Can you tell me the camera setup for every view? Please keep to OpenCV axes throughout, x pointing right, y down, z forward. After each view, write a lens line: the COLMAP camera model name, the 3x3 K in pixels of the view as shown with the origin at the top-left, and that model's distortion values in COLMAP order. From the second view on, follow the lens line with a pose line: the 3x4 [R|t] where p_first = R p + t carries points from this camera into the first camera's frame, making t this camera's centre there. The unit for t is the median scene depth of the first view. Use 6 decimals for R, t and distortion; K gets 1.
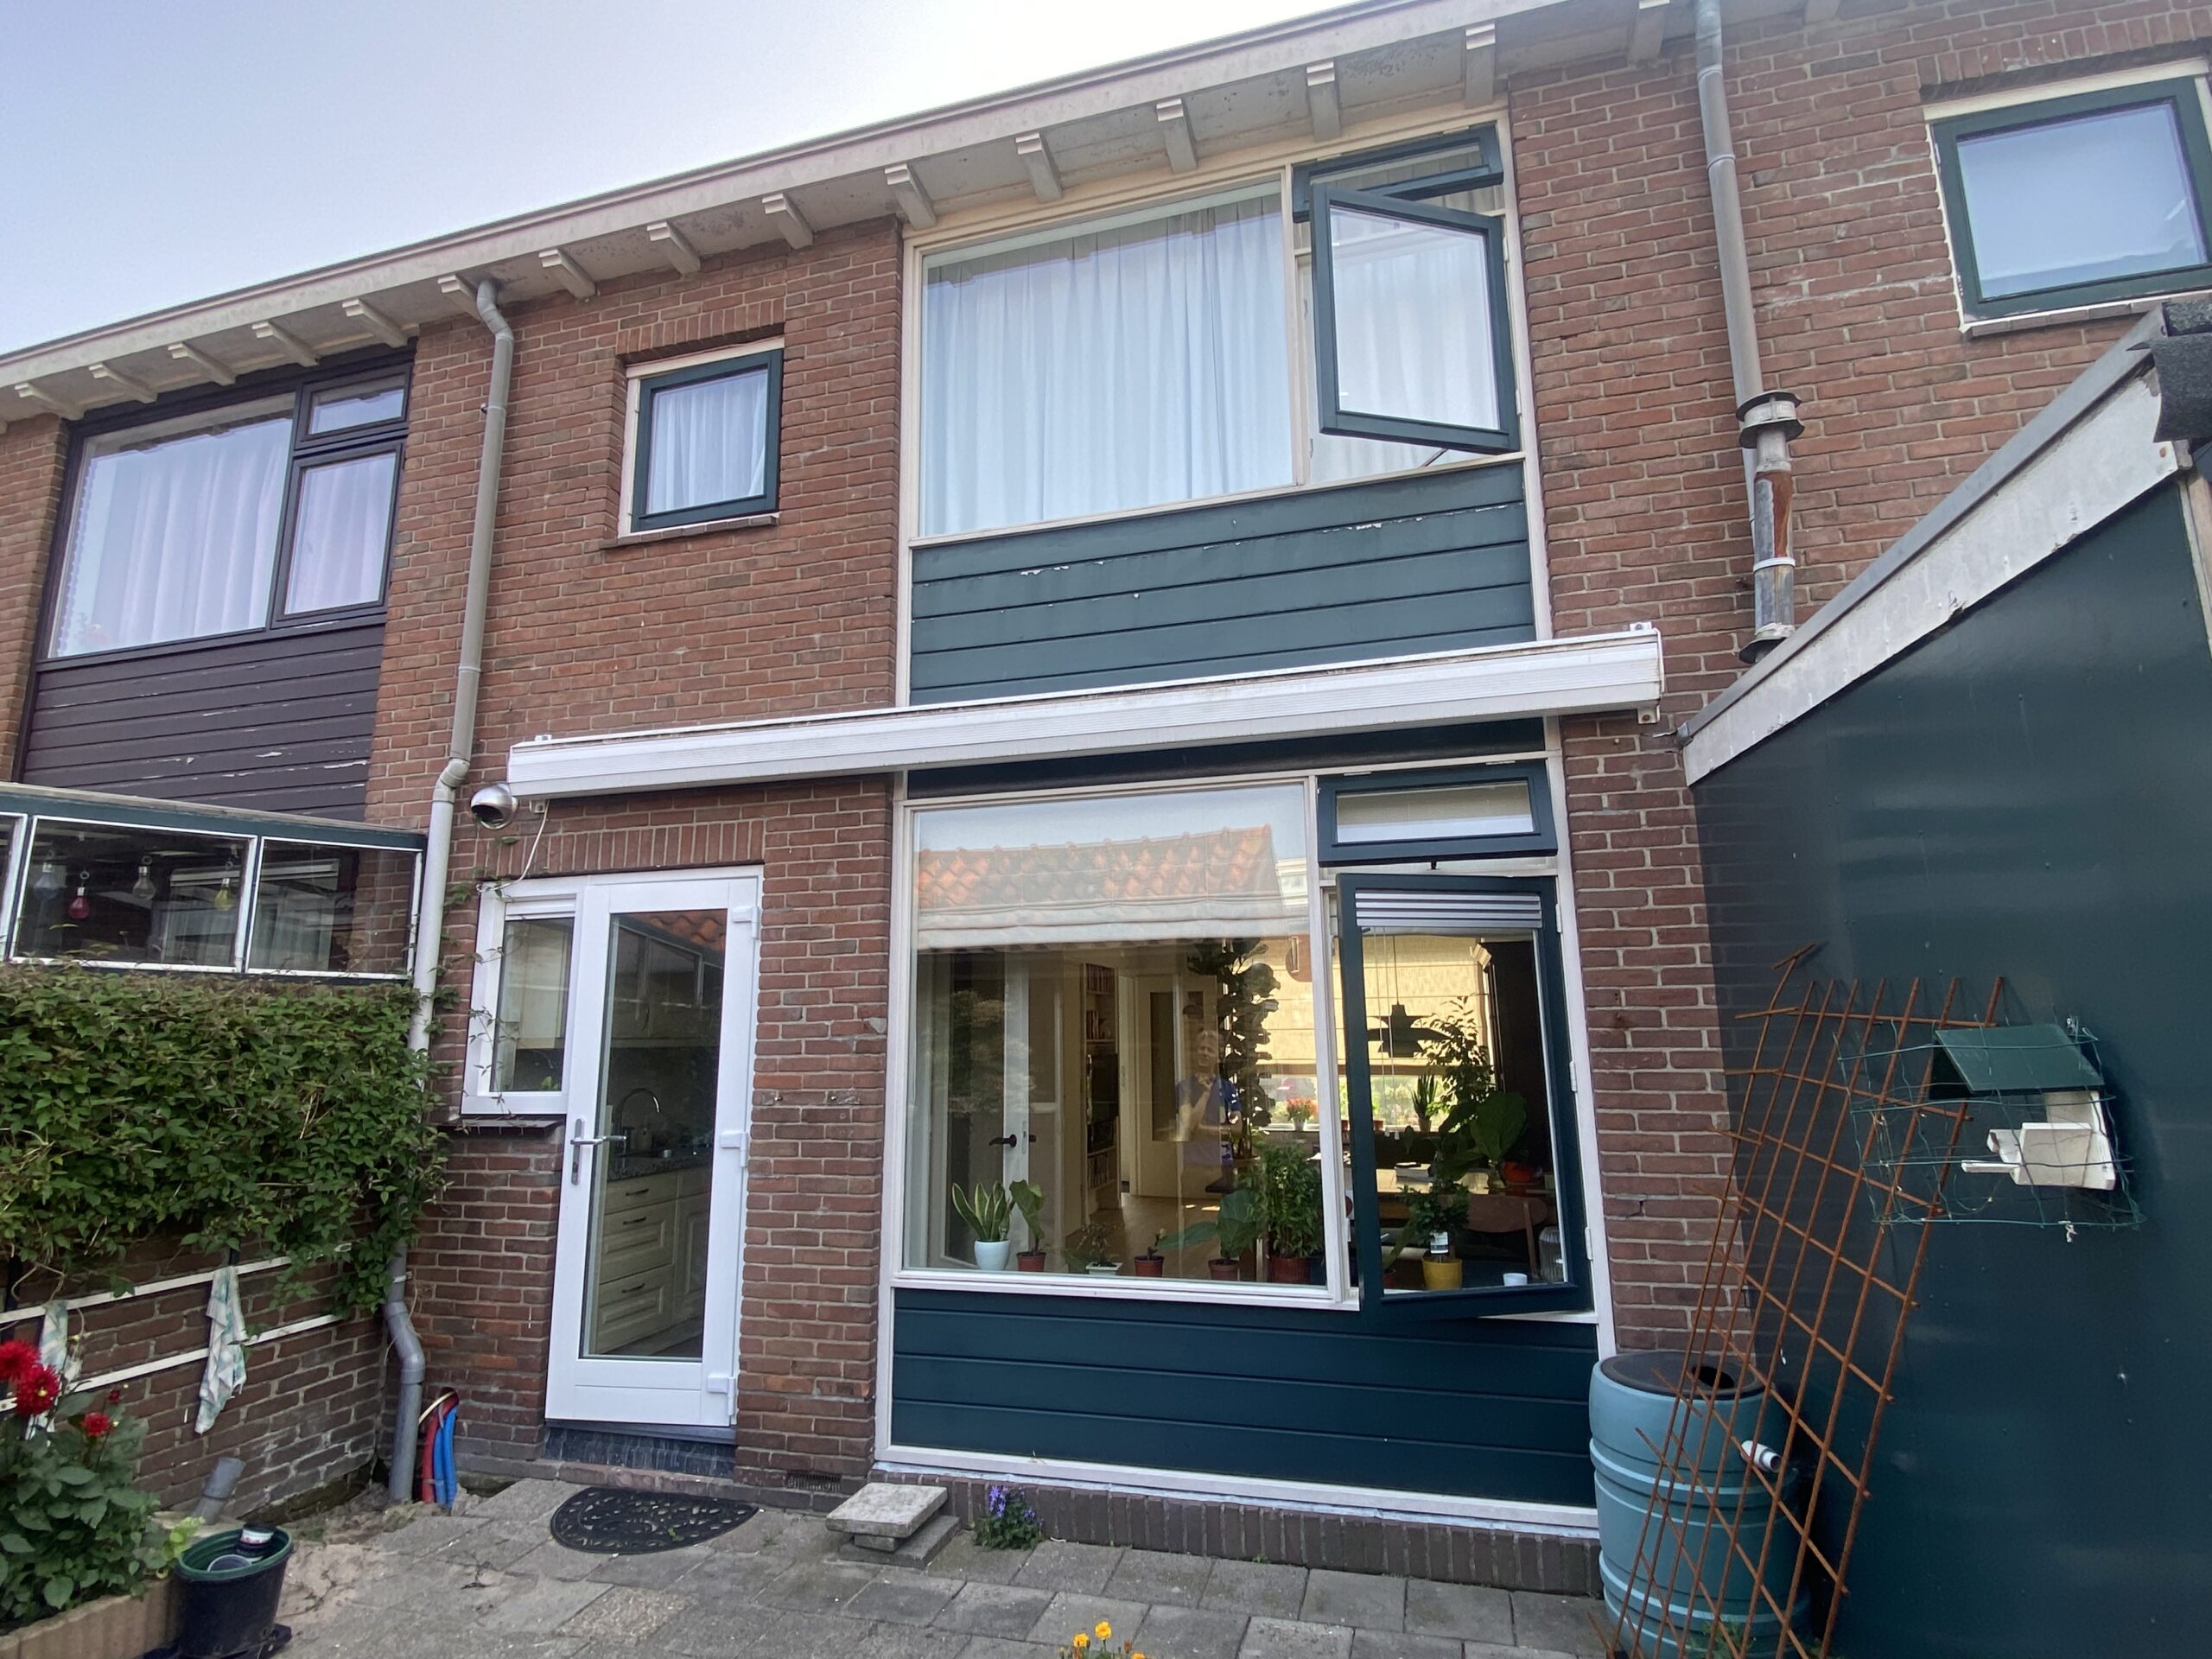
lens RADIAL K [[1113.9, 0, 1106.0], [0, 1113.9, 829.5], [0, 0, 1]] dist [-0.002184, 0.000041]
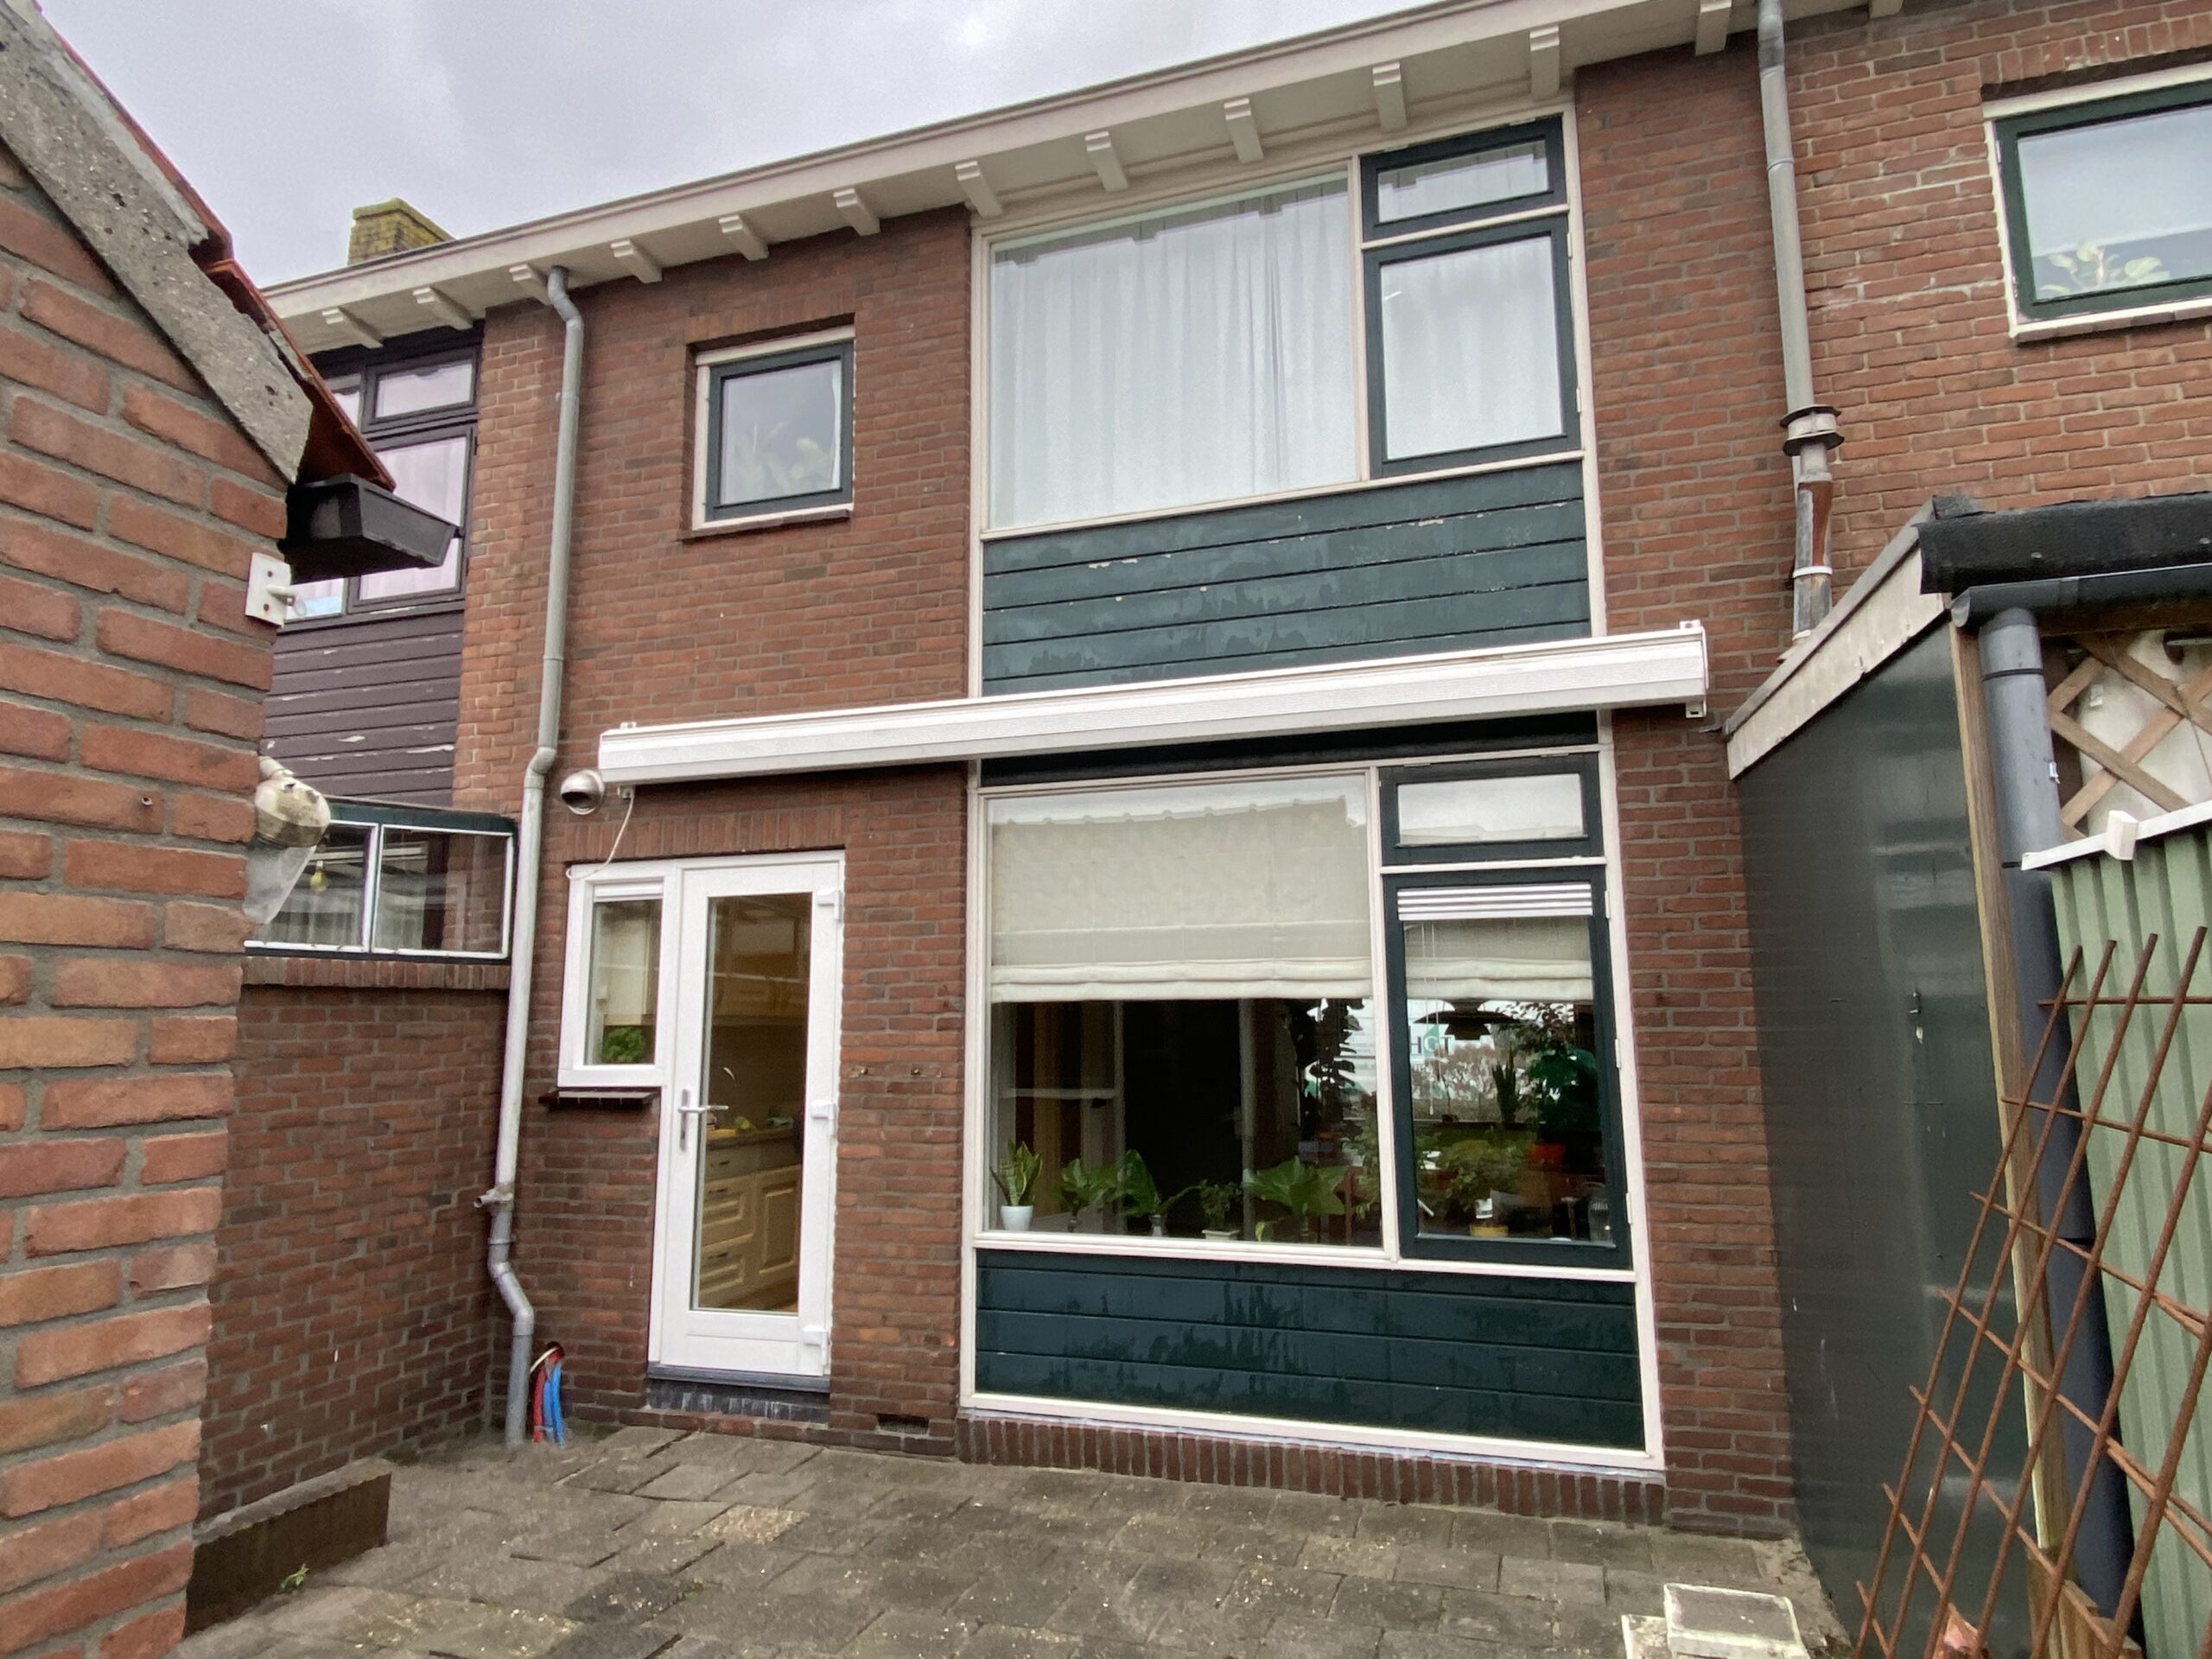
lens RADIAL K [[1274.1, 0, 1106.0], [0, 1274.1, 829.5], [0, 0, 1]] dist [0.004706, -0.000924]
pose [[0.999045, -0.000939, -0.043673, -0.011949], [0.002339, 0.999485, 0.032001, -0.026711], [0.043620, -0.032073, 0.998533, -0.189944]]
